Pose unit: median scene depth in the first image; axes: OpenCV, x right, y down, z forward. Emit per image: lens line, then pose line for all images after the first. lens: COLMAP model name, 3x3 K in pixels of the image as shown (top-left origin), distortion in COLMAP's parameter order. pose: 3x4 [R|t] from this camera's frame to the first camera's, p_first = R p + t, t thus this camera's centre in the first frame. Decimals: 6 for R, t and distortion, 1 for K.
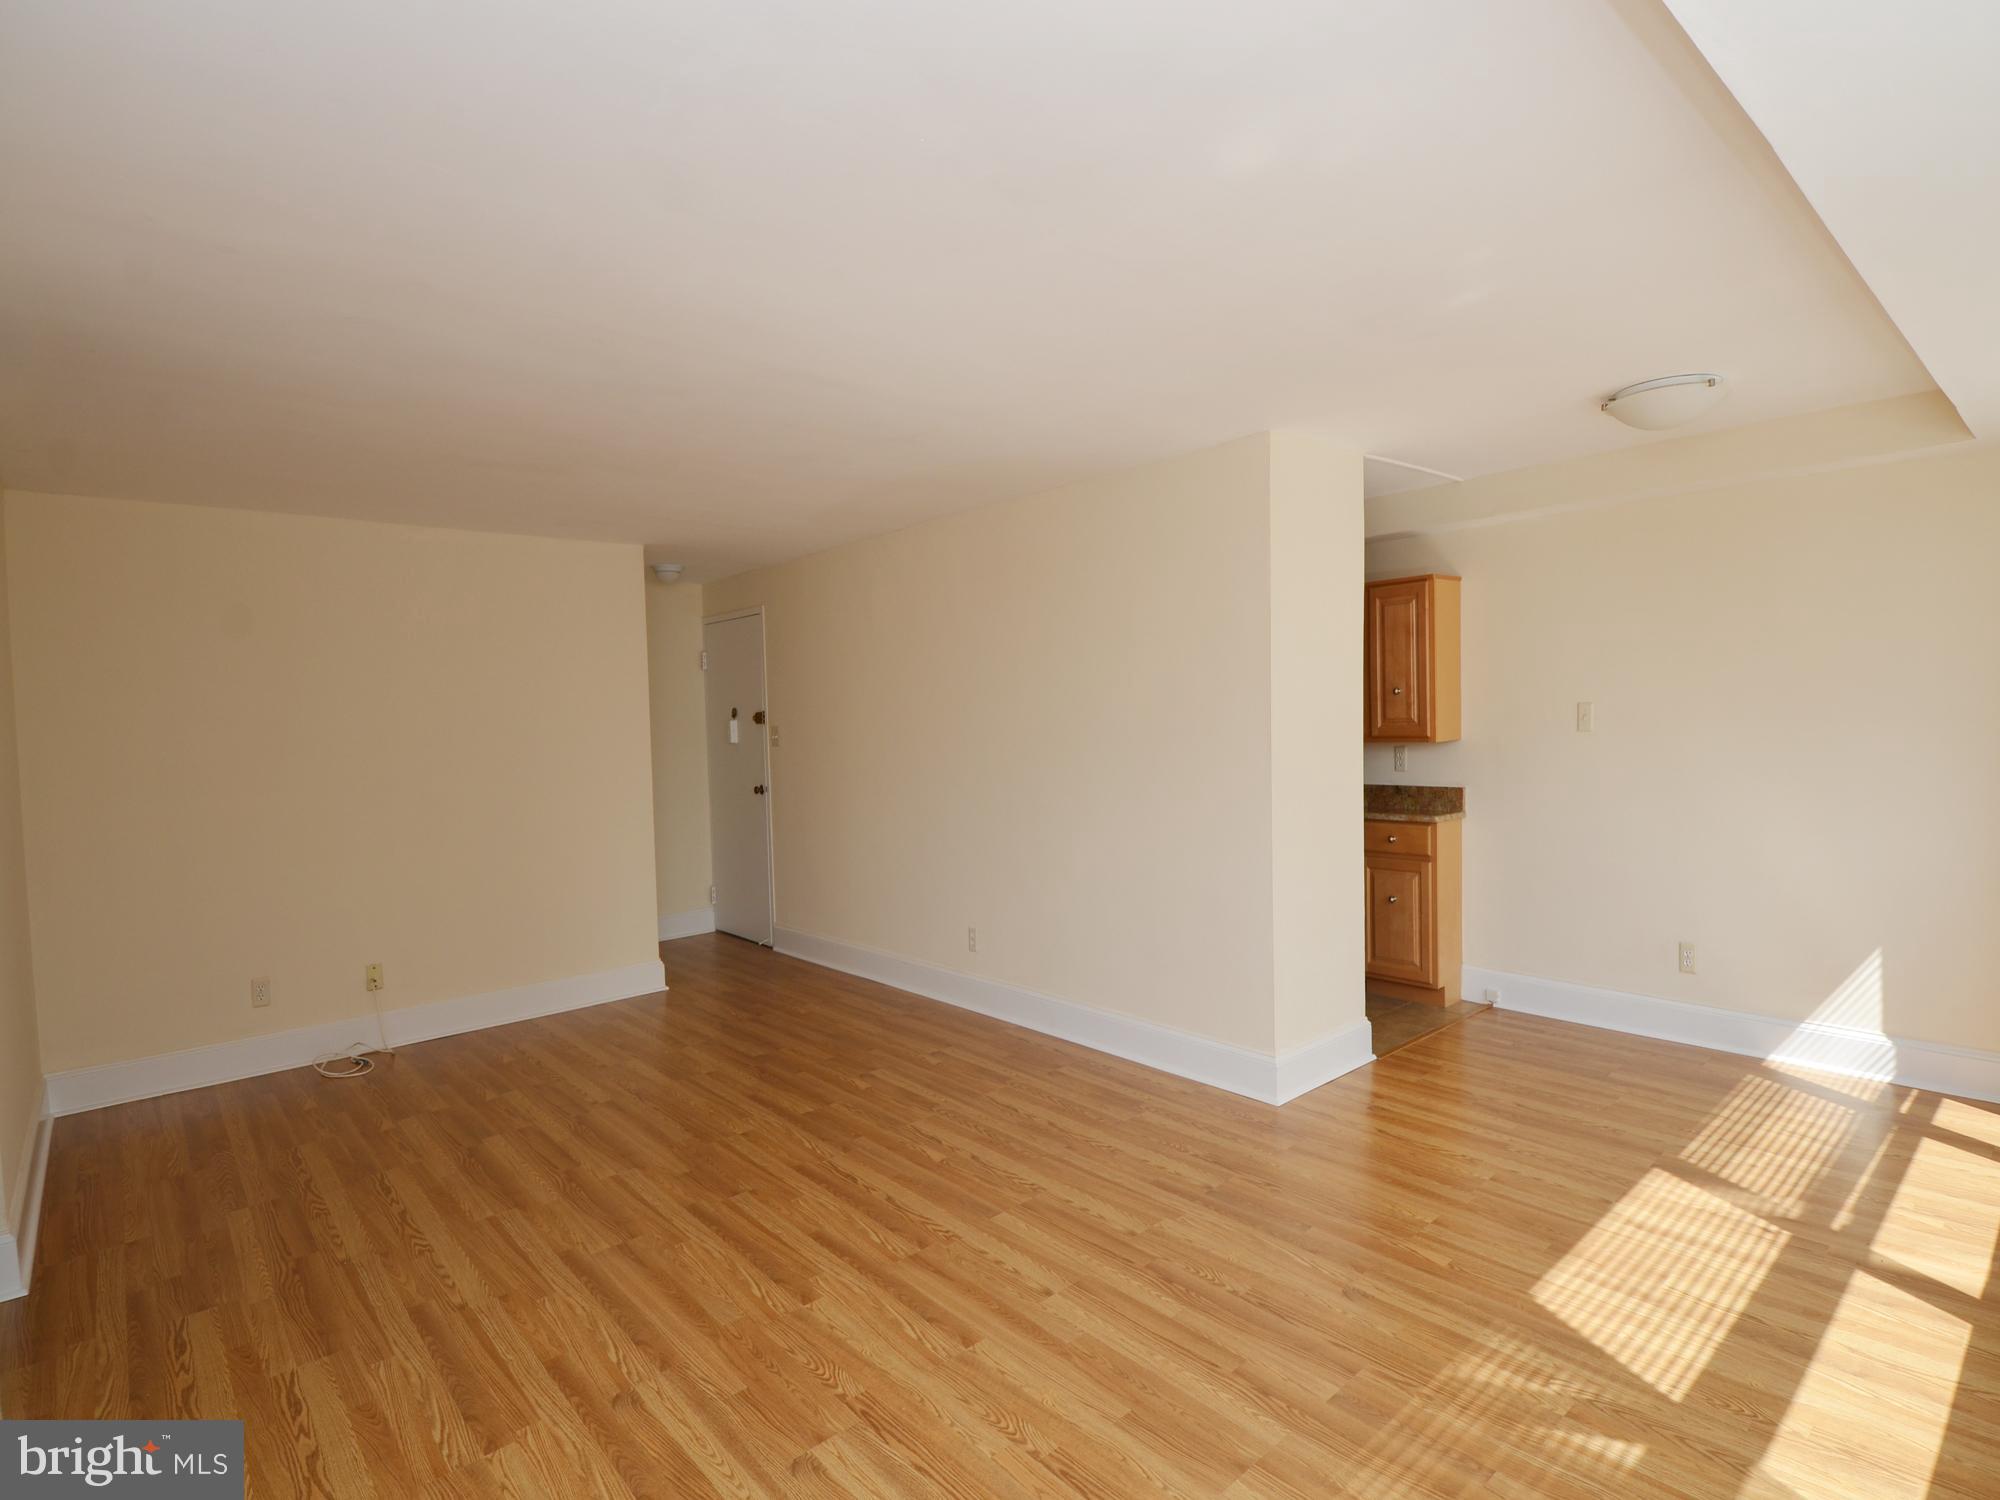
lens RADIAL K [[1011.5, 0, 1007.2], [0, 1011.5, 749.8], [0, 0, 1]] dist [0.031191, -0.026584]
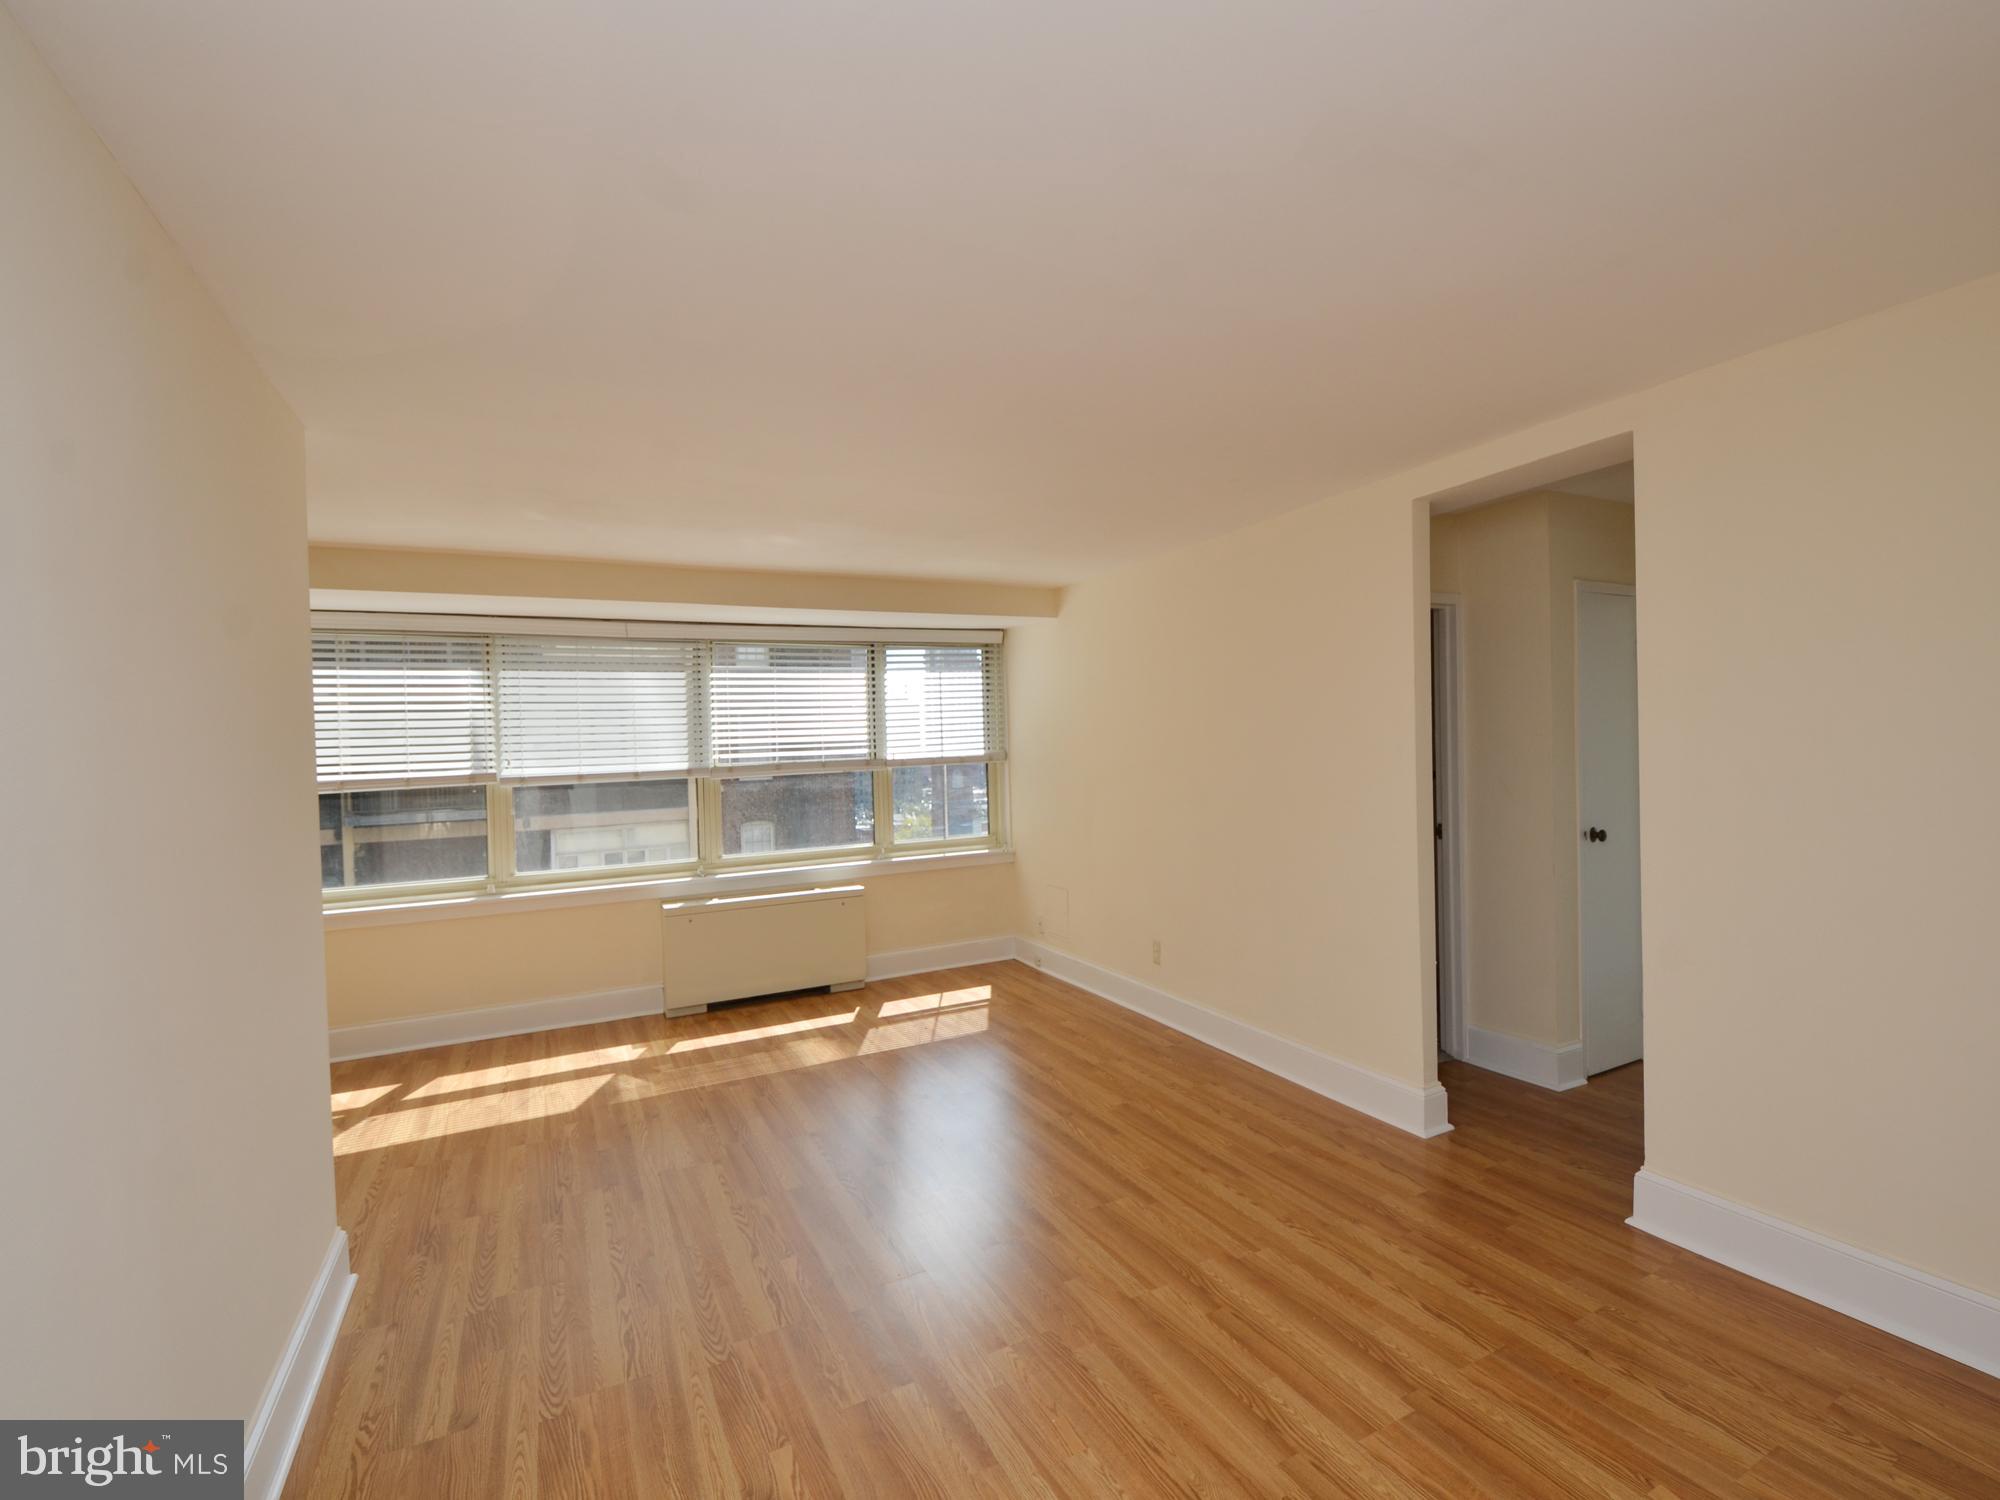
lens RADIAL K [[891.0, 0, 1017.2], [0, 891.0, 749.6], [0, 0, 1]] dist [0.013295, -0.018427]
pose [[-0.968142, 0.067555, 0.241116, -0.518437], [0.077556, 0.996467, 0.032220, -0.056686], [-0.238087, 0.049893, -0.969961, 1.831078]]
